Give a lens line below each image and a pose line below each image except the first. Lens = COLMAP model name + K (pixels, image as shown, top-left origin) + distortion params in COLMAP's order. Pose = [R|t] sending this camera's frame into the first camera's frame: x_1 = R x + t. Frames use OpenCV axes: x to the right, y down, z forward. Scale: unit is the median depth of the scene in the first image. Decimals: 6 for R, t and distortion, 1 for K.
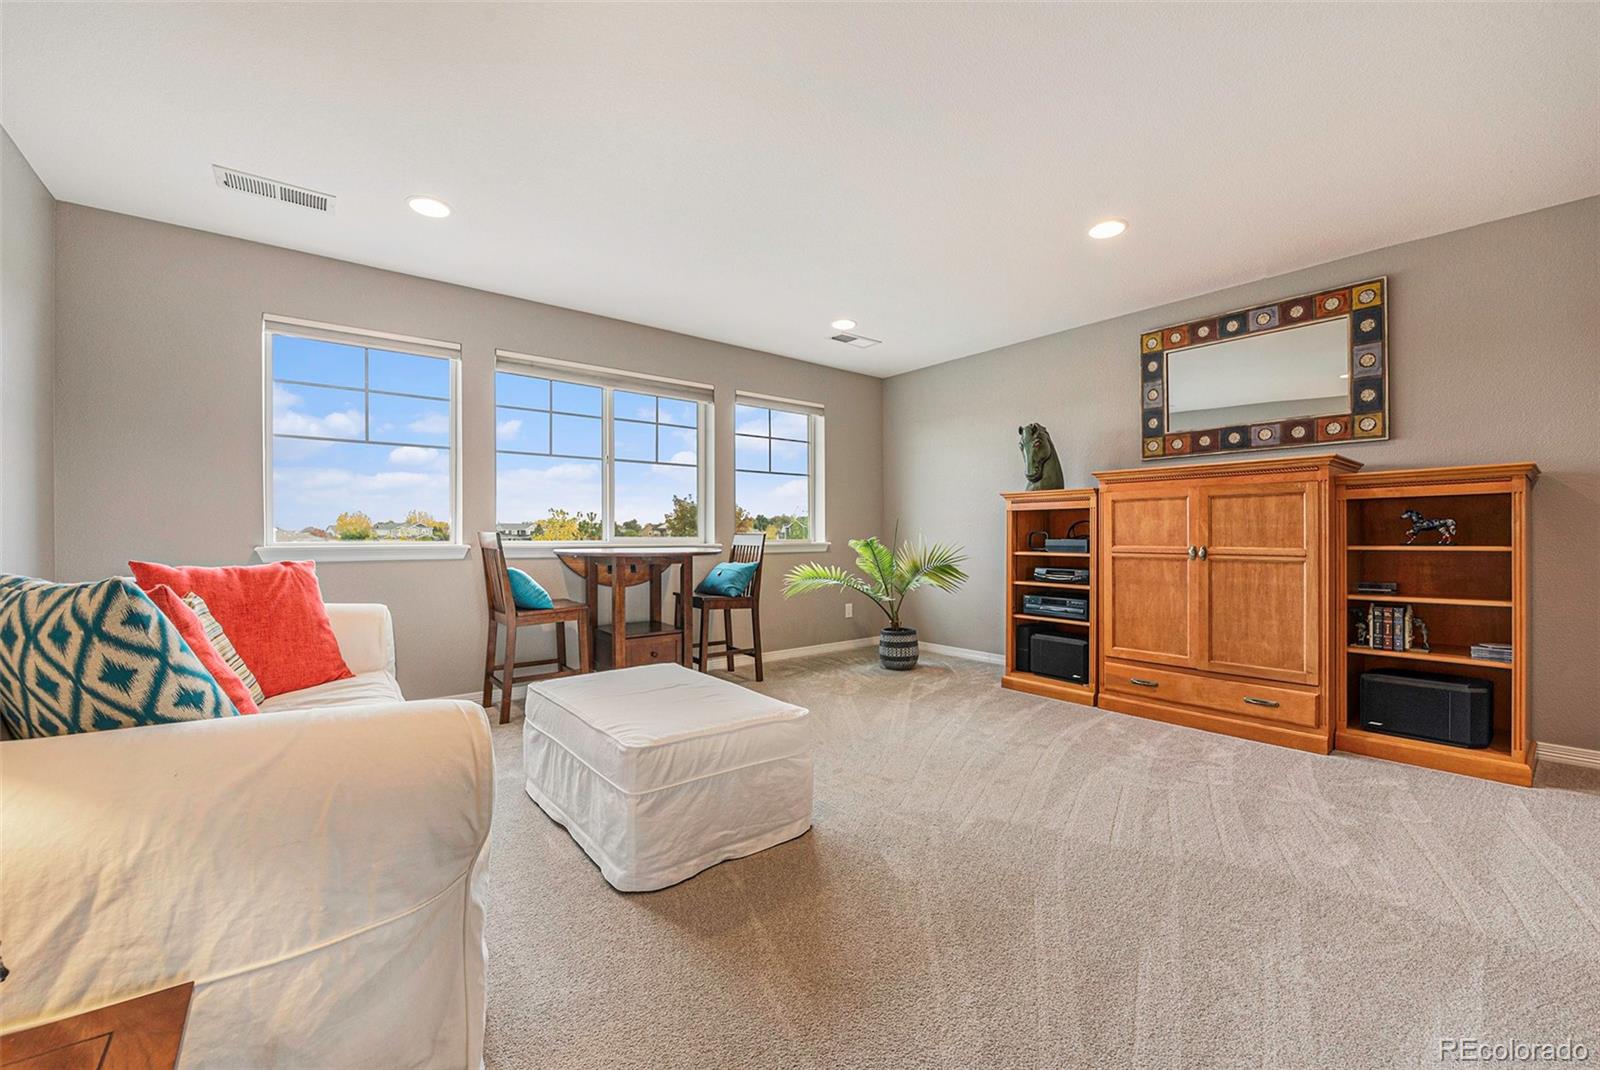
lens RADIAL K [[635.5, 0, 815.1], [0, 635.5, 532.4], [0, 0, 1]] dist [-0.015160, -0.000284]
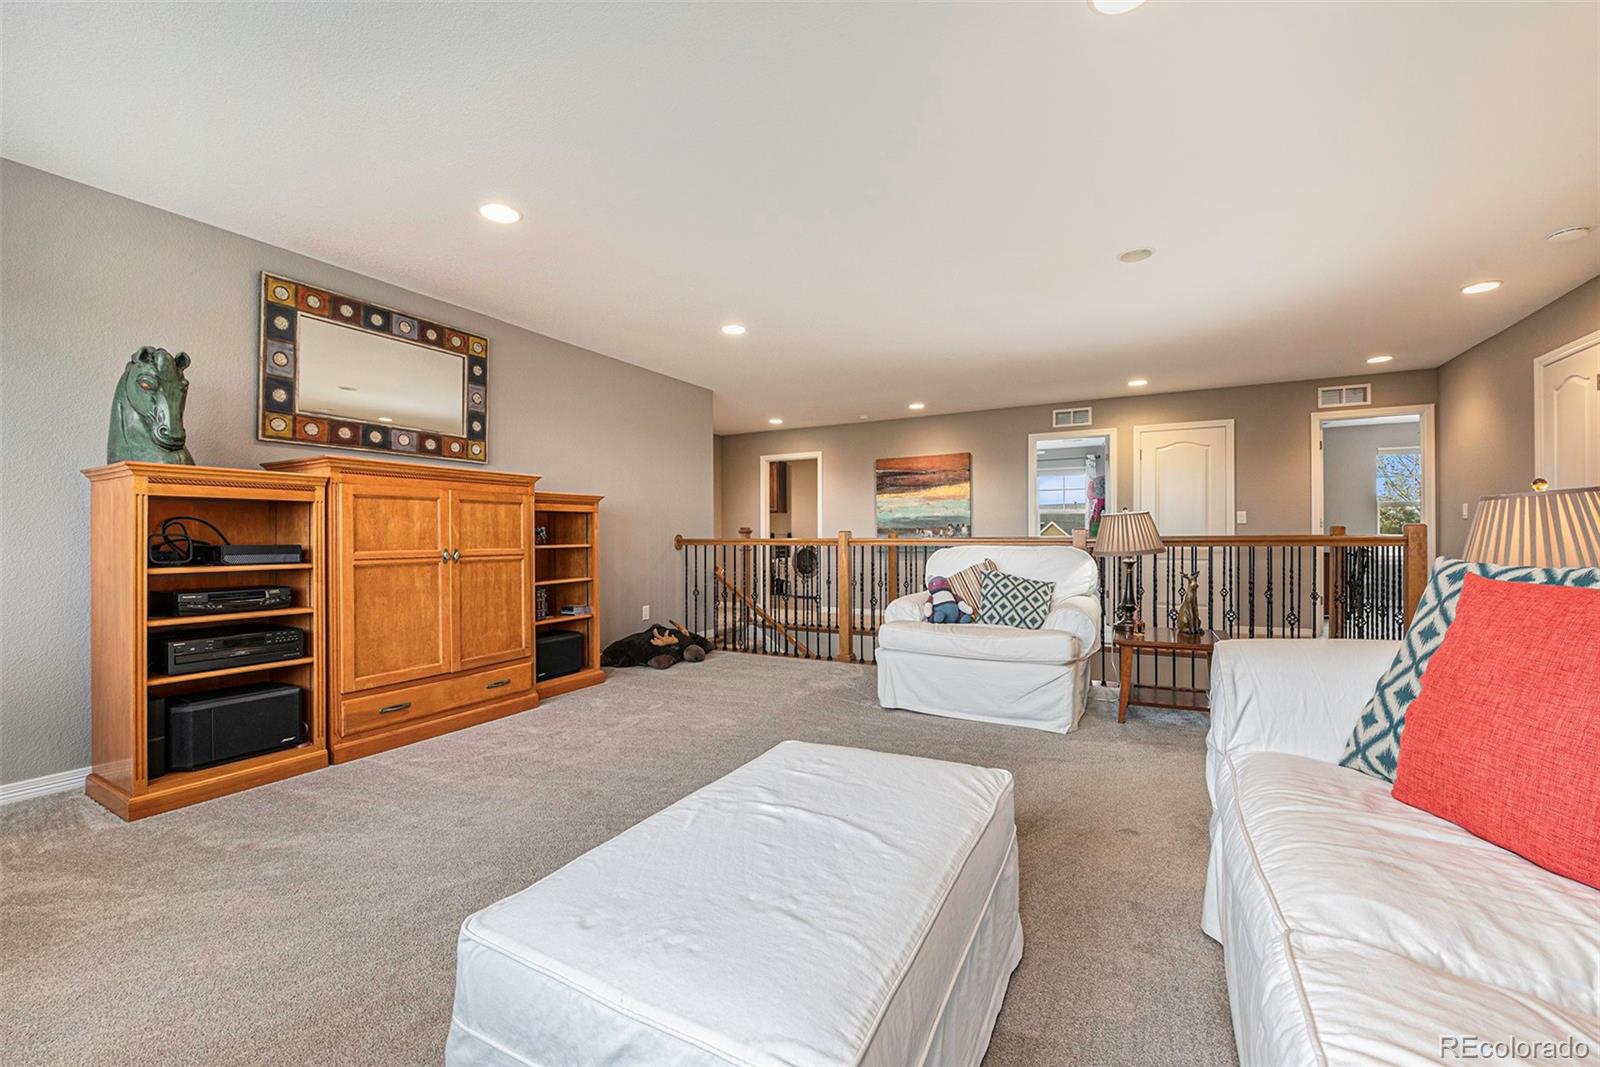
lens RADIAL K [[635.5, 0, 807.5], [0, 635.5, 535.3], [0, 0, 1]] dist [-0.015160, -0.000284]
pose [[-0.377601, 0.004087, 0.925960, -0.500695], [0.001309, 0.999992, -0.003880, 0.004602], [-0.925968, -0.000253, -0.377603, 0.804954]]
